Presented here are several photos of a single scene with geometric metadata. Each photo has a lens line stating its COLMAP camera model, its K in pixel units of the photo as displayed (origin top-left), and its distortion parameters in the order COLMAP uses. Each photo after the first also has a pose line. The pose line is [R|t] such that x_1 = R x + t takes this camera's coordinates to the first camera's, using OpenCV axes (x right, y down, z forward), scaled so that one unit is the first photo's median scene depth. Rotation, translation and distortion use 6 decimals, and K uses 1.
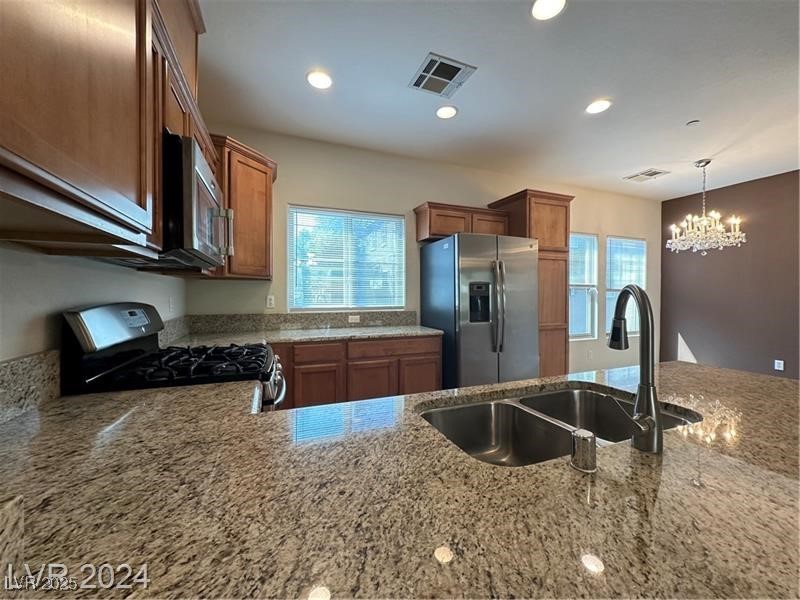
lens RADIAL K [[320.0, 0, 400.5], [0, 320.0, 300.3], [0, 0, 1]] dist [-0.002404, 0.000422]
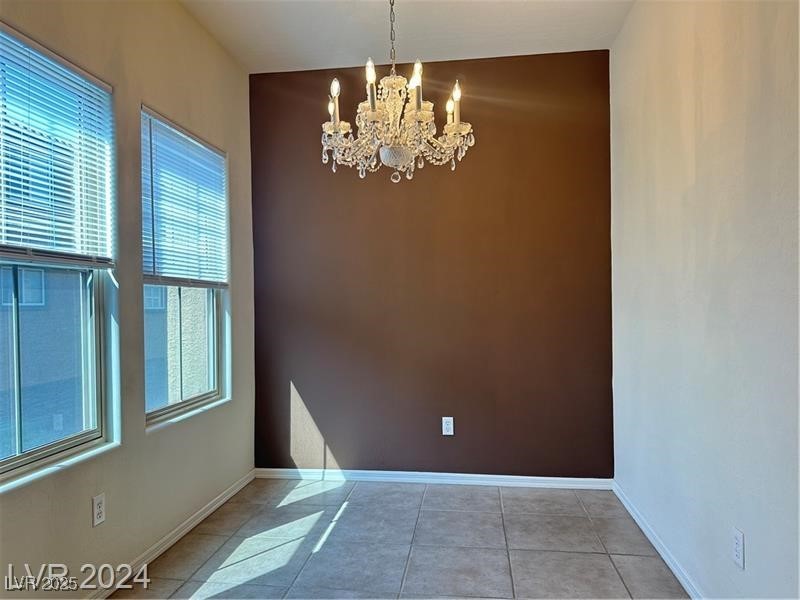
lens RADIAL K [[554.1, 0, 397.7], [0, 554.1, 301.1], [0, 0, 1]] dist [-0.005329, -0.000391]
pose [[0.493683, -0.006785, 0.869616, 0.436224], [0.031154, 0.999466, -0.009888, 0.004729], [-0.869084, 0.031973, 0.493630, 0.758842]]
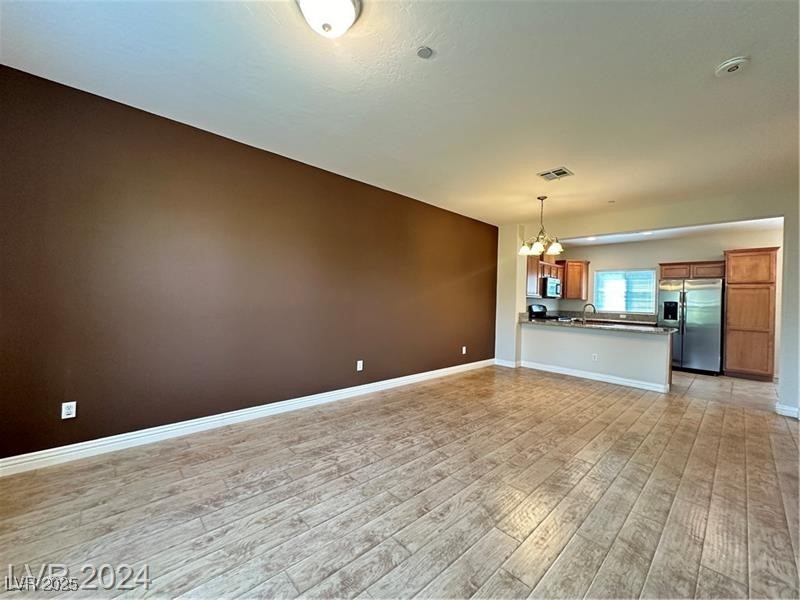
lens RADIAL K [[320.0, 0, 398.6], [0, 320.0, 299.2], [0, 0, 1]] dist [-0.002404, 0.000422]
pose [[0.362370, 0.010586, -0.931974, 1.419644], [-0.046900, 0.998876, -0.006890, 0.025847], [0.930853, 0.046207, 0.362459, -1.357648]]
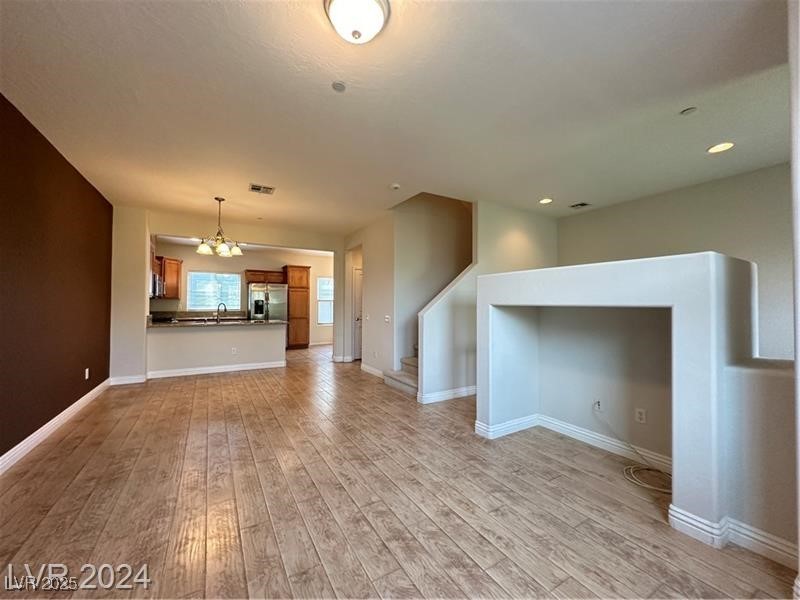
lens RADIAL K [[320.0, 0, 400.5], [0, 320.0, 299.2], [0, 0, 1]] dist [-0.002404, 0.000422]
pose [[0.986428, 0.005196, 0.164112, 0.900935], [0.000950, 0.999302, -0.037345, 0.038777], [-0.164192, 0.036994, 0.985734, -1.789945]]
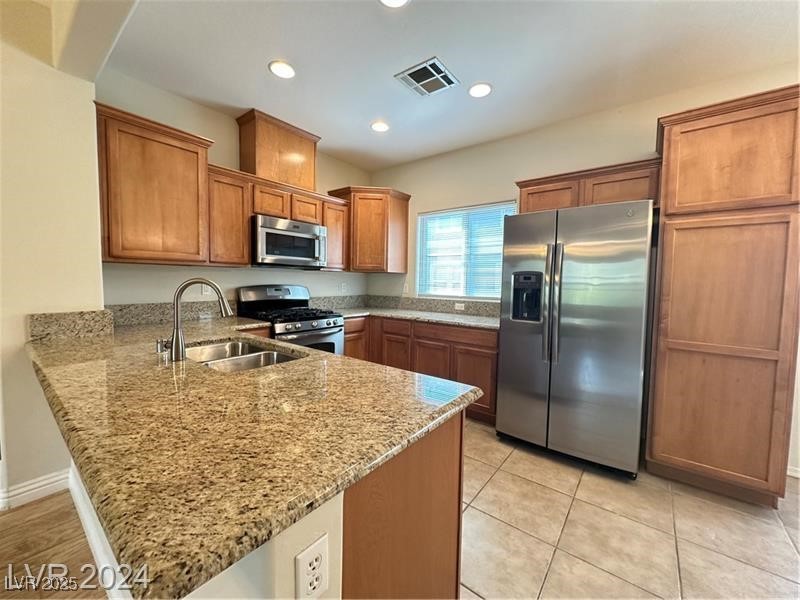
lens RADIAL K [[320.0, 0, 399.4], [0, 320.0, 298.9], [0, 0, 1]] dist [-0.002404, 0.000422]
pose [[0.504256, 0.057053, -0.861667, 0.694809], [-0.031686, 0.998366, 0.047562, -0.014127], [0.862972, 0.003319, 0.505240, 0.262112]]
